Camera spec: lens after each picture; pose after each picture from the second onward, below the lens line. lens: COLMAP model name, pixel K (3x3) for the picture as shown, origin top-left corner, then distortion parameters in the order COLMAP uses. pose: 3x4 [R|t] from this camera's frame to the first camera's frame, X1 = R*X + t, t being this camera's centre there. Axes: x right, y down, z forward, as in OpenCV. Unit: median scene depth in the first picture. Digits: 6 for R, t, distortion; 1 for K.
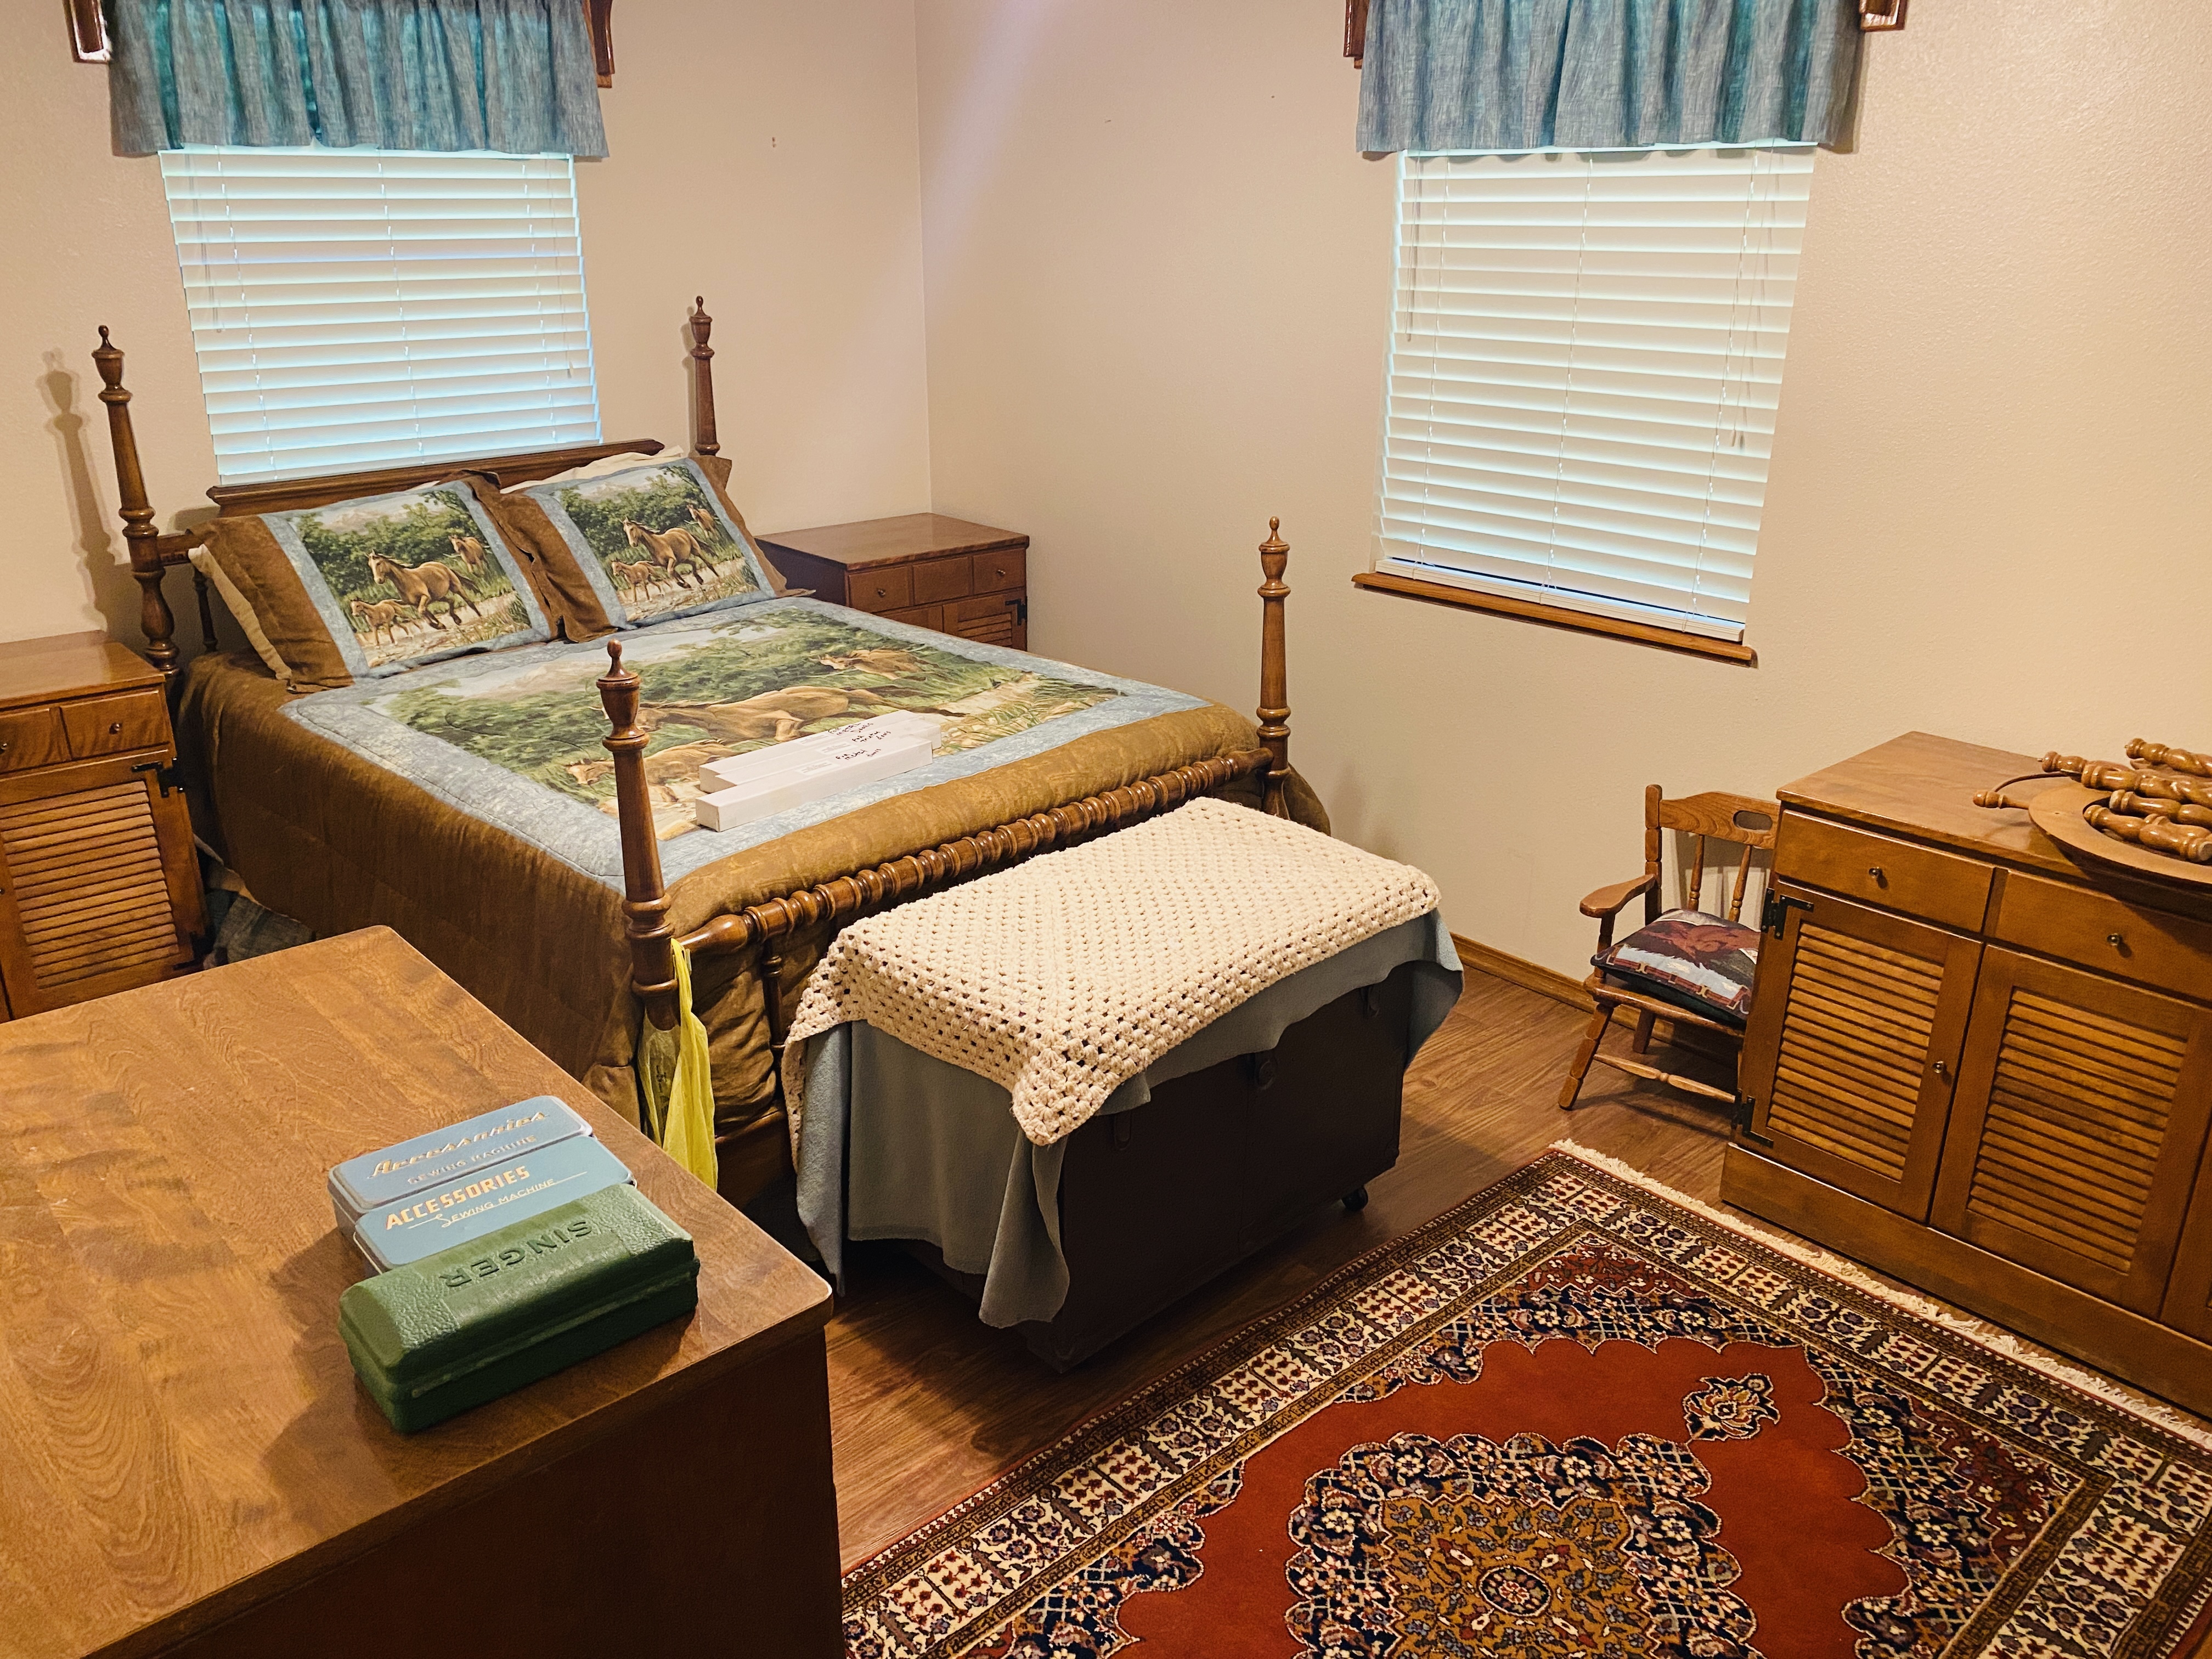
lens RADIAL K [[1682.9, 0, 1106.3], [0, 1682.9, 833.3], [0, 0, 1]] dist [0.030172, -0.023998]
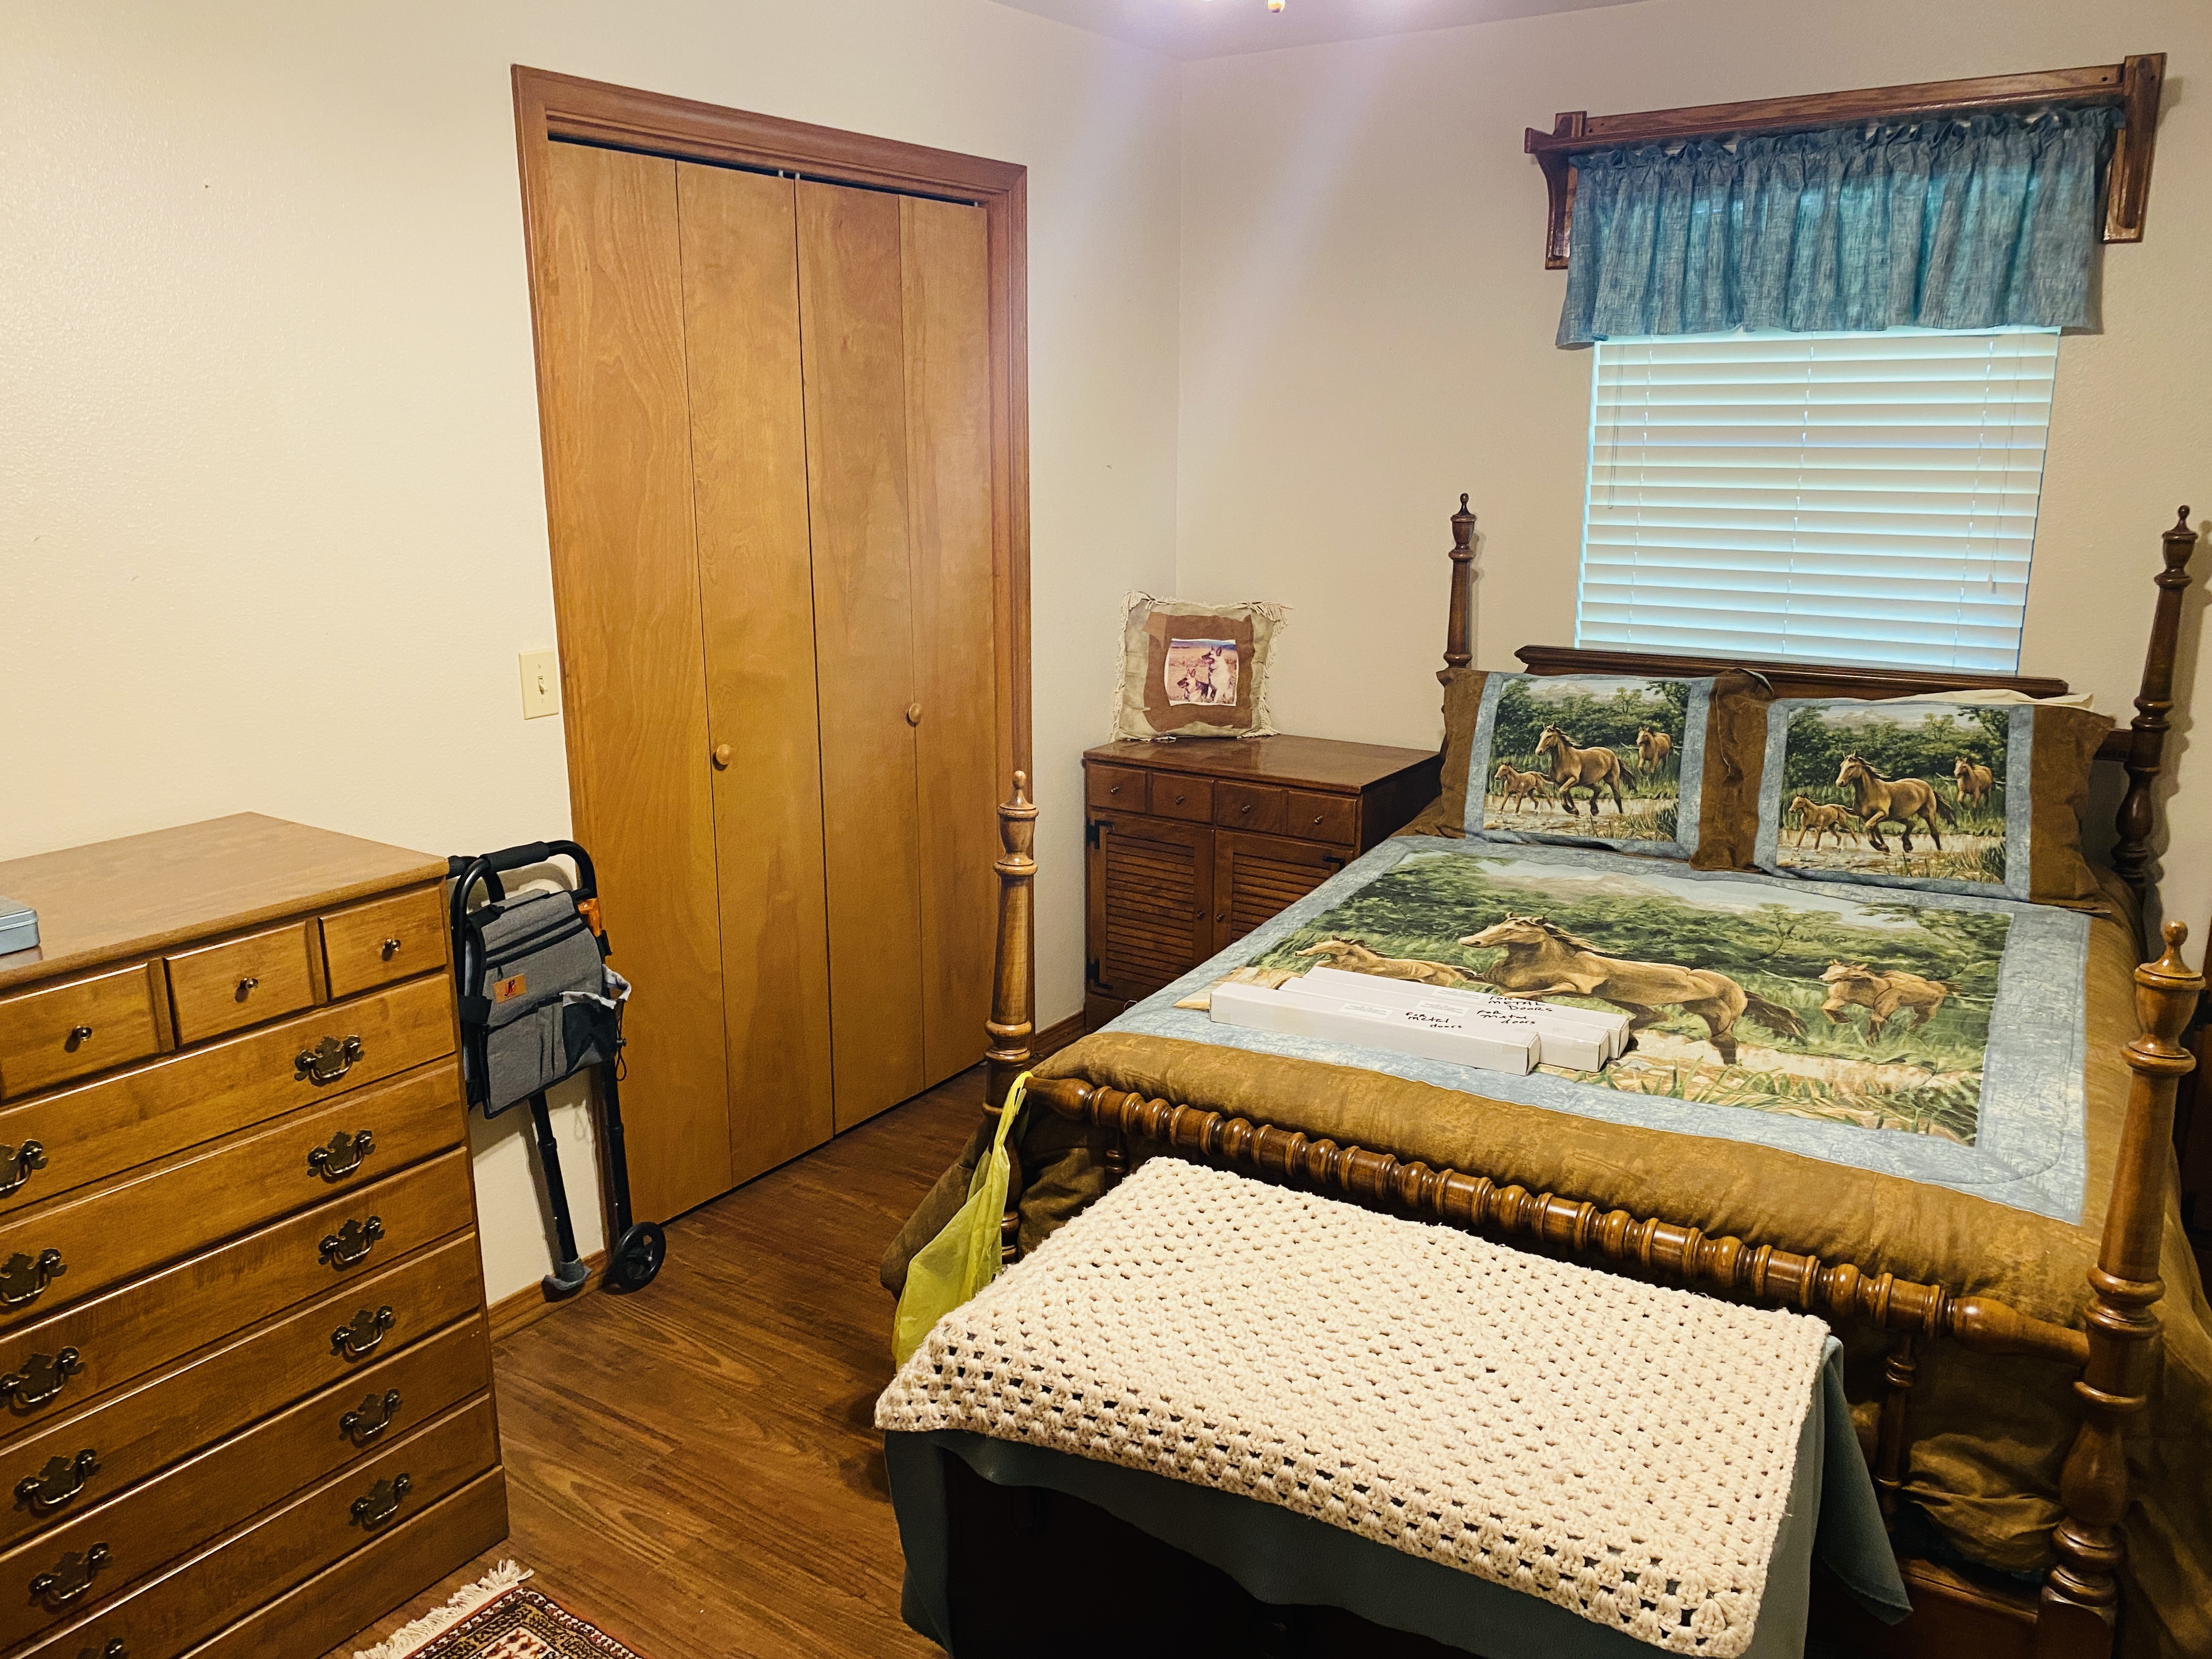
lens RADIAL K [[1682.9, 0, 1103.8], [0, 1682.9, 827.4], [0, 0, 1]] dist [0.030172, -0.023998]
pose [[0.247335, 0.225115, -0.942416, 0.476192], [-0.344142, 0.929629, 0.131741, -0.159726], [0.905755, 0.291741, 0.307402, 0.506478]]
